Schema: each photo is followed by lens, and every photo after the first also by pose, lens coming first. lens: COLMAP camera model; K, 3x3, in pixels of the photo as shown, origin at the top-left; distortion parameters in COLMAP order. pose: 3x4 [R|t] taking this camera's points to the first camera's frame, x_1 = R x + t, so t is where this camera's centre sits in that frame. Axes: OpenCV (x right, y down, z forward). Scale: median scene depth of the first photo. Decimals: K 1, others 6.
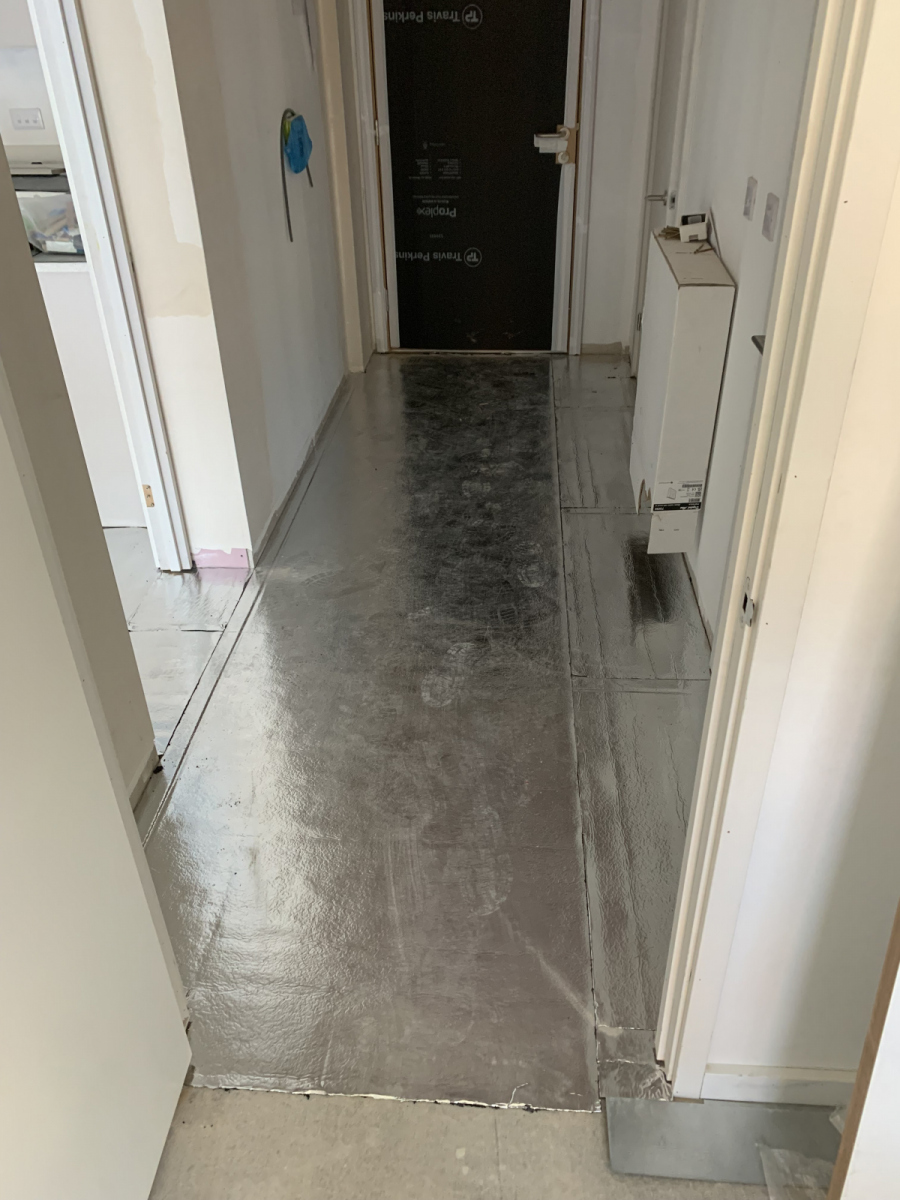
lens RADIAL K [[918.7, 0, 451.8], [0, 918.7, 598.2], [0, 0, 1]] dist [0.001631, -0.001346]
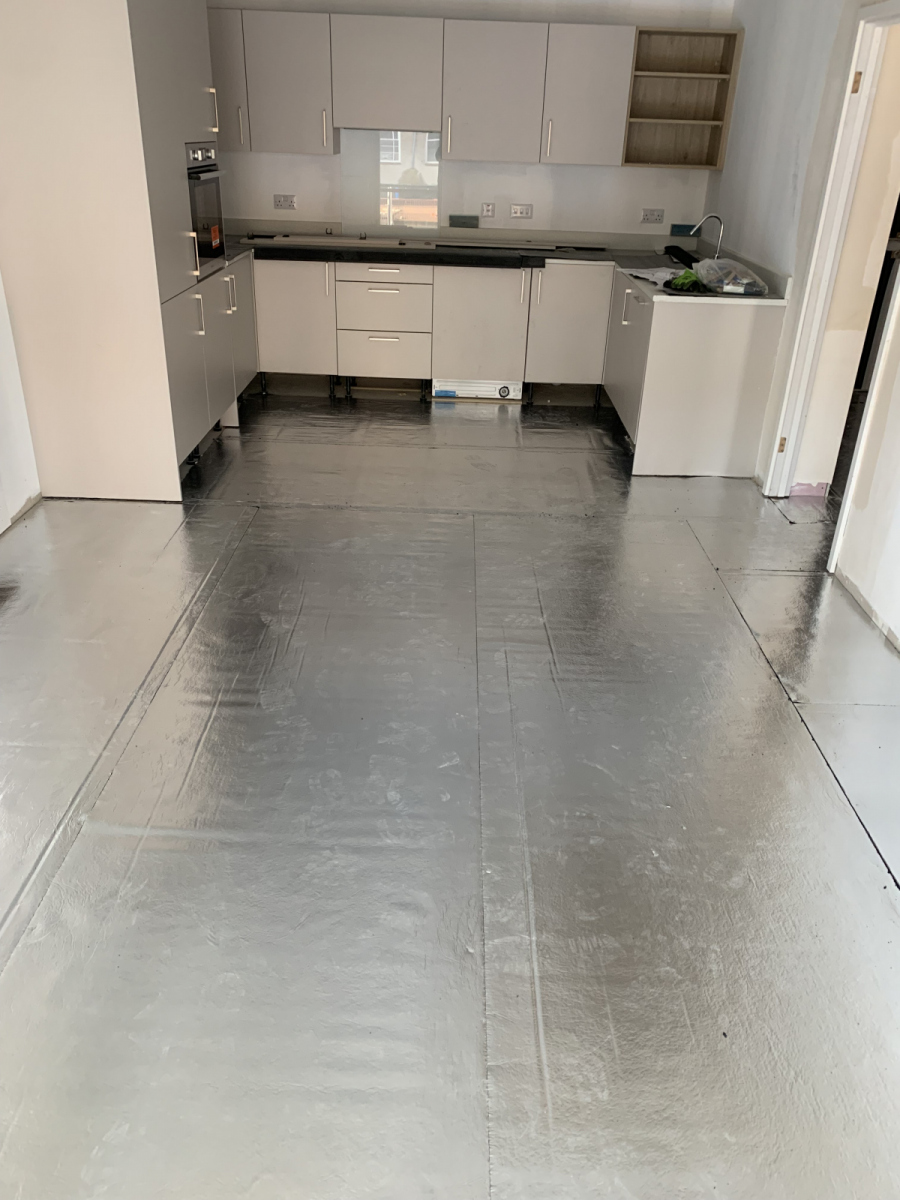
lens RADIAL K [[918.7, 0, 450.5], [0, 918.7, 599.2], [0, 0, 1]] dist [0.001631, -0.001346]
pose [[0.997100, 0.014385, 0.074737, -0.968616], [-0.007179, 0.995374, -0.095803, 0.294005], [-0.075770, 0.094989, 0.992591, -0.473616]]
